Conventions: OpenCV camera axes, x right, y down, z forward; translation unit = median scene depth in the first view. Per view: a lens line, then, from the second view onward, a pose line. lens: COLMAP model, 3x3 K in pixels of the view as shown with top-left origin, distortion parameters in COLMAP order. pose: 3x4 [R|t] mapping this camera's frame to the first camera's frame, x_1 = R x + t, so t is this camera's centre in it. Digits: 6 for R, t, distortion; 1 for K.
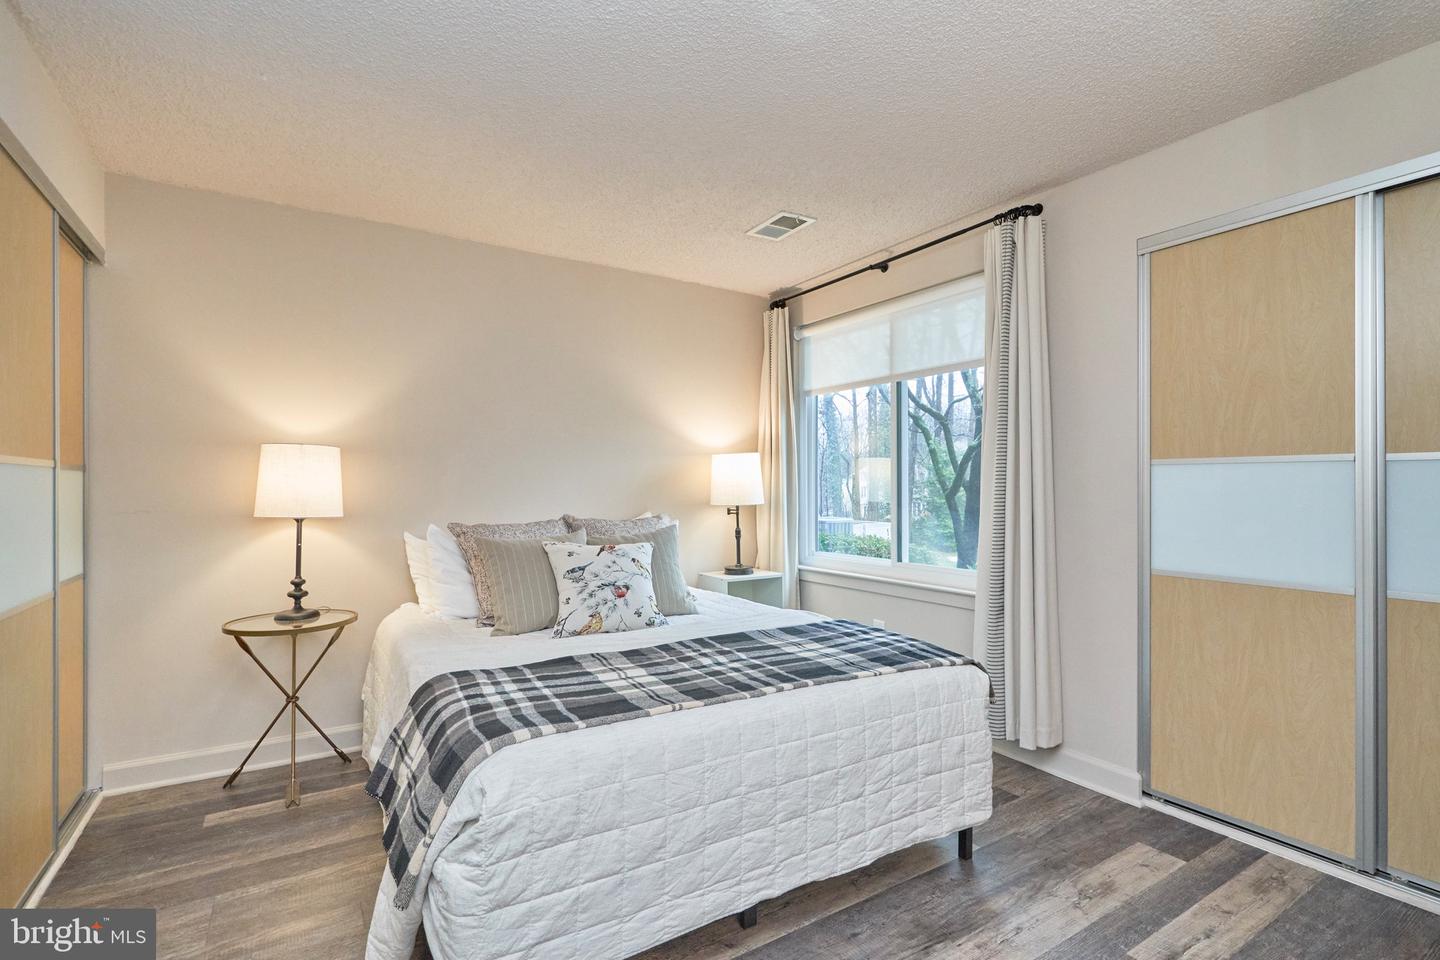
lens RADIAL K [[670.5, 0, 713.2], [0, 670.5, 488.3], [0, 0, 1]] dist [-0.003005, -0.000155]
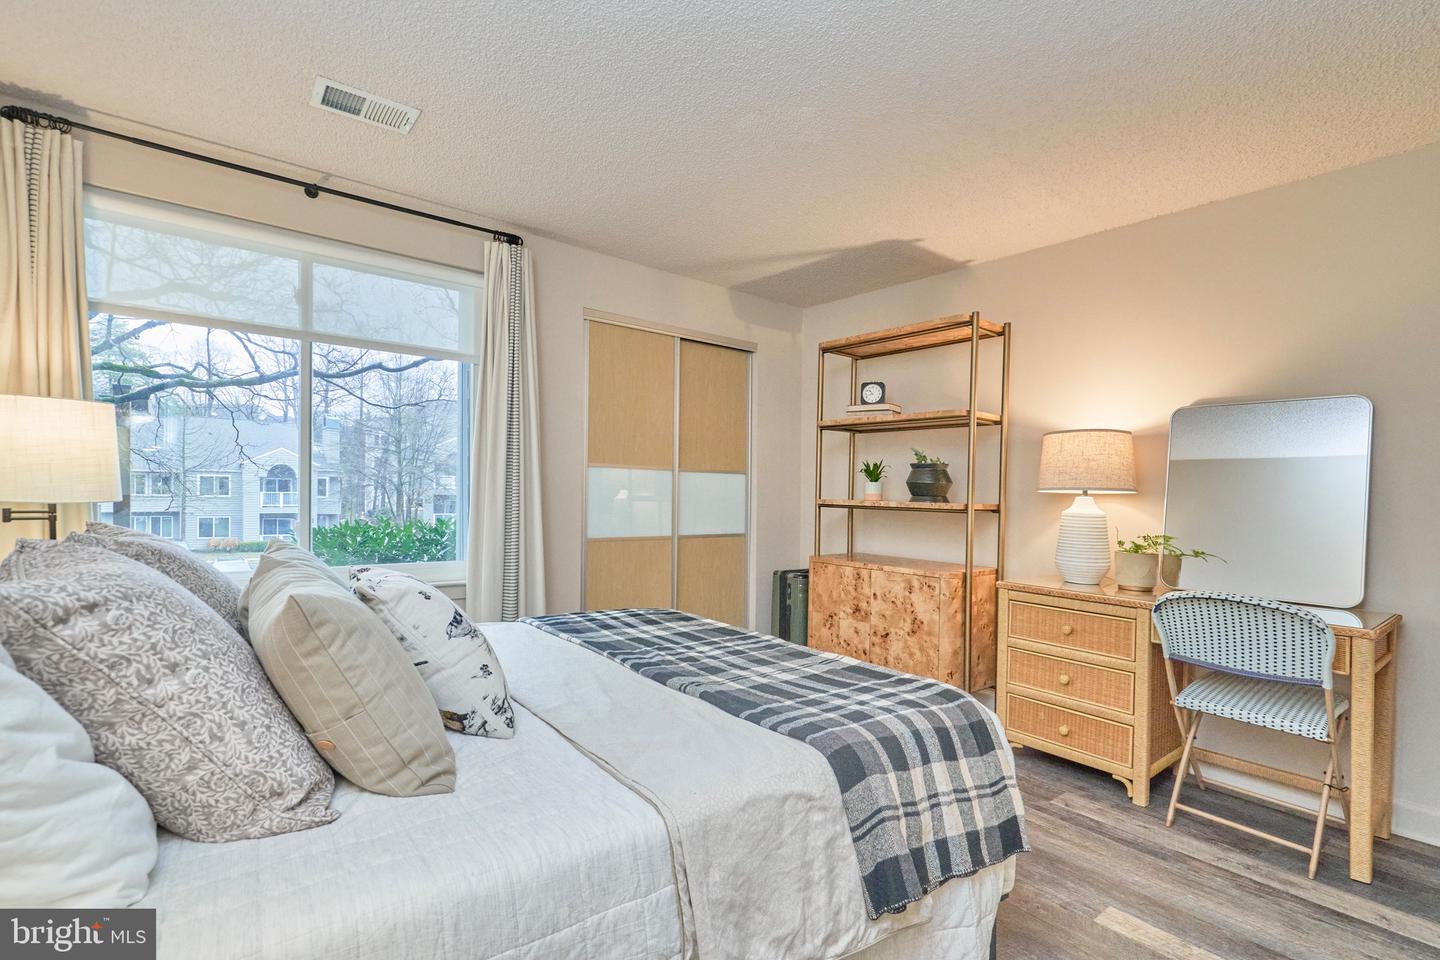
lens RADIAL K [[670.5, 0, 713.2], [0, 670.5, 488.3], [0, 0, 1]] dist [-0.003005, -0.000155]
pose [[-0.108292, 0.004205, 0.994110, -1.022964], [-0.017725, 0.999824, -0.006160, 0.018883], [-0.993961, -0.018288, -0.108198, 1.111728]]
